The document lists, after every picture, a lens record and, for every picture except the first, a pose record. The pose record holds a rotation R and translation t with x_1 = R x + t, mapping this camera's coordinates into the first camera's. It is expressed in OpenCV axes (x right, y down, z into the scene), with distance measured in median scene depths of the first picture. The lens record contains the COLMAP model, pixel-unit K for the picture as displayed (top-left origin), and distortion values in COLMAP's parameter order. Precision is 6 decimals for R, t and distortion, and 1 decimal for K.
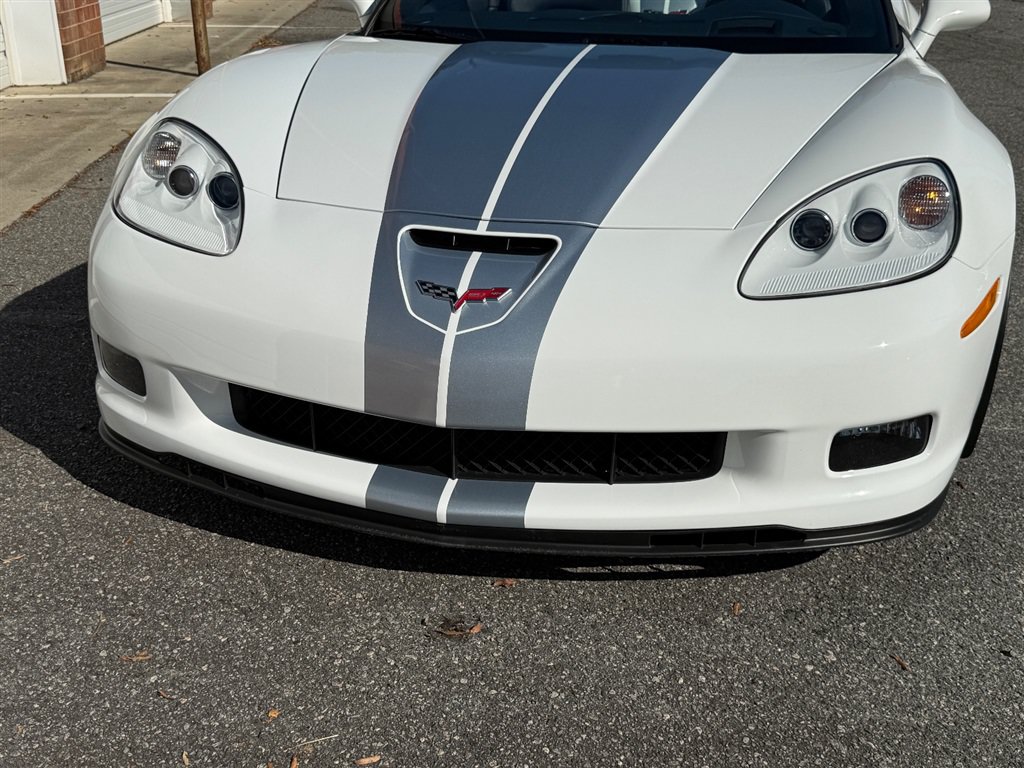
lens RADIAL K [[1178.4, 0, 507.9], [0, 1178.4, 384.1], [0, 0, 1]] dist [0.148716, -0.216369]
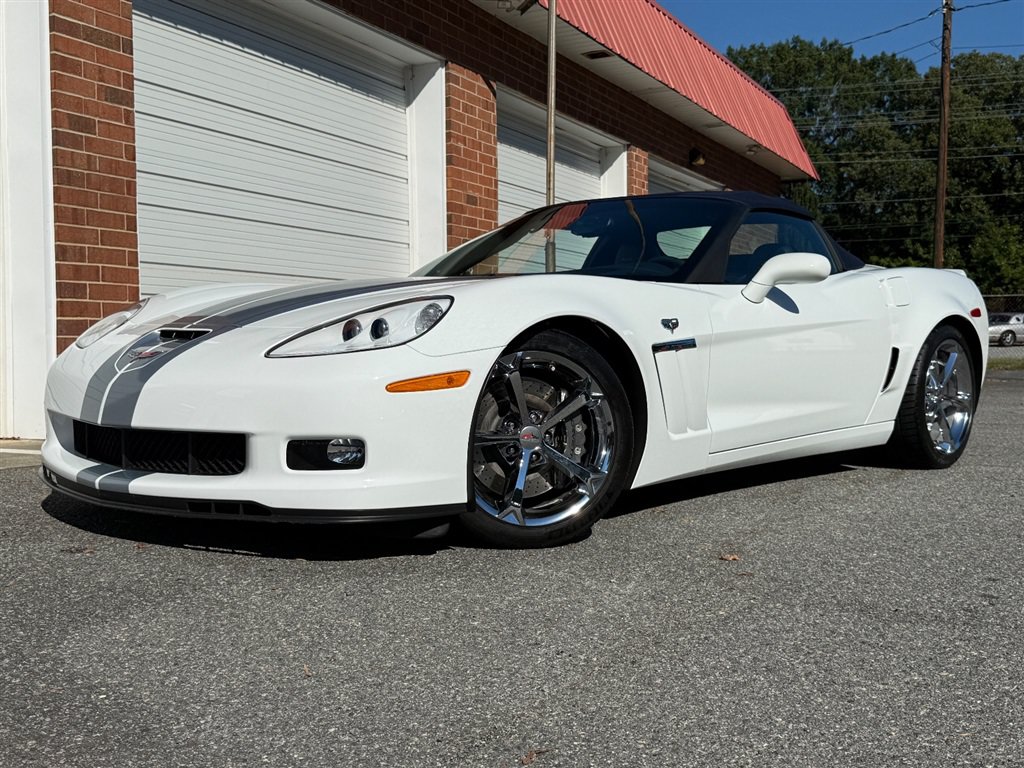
lens RADIAL K [[1139.7, 0, 503.3], [0, 1139.7, 381.8], [0, 0, 1]] dist [0.196268, -0.482362]
pose [[0.872496, 0.024278, -0.488018, 1.179272], [-0.188284, 0.938341, -0.289940, 0.330272], [0.450888, 0.344858, 0.823270, -0.102223]]
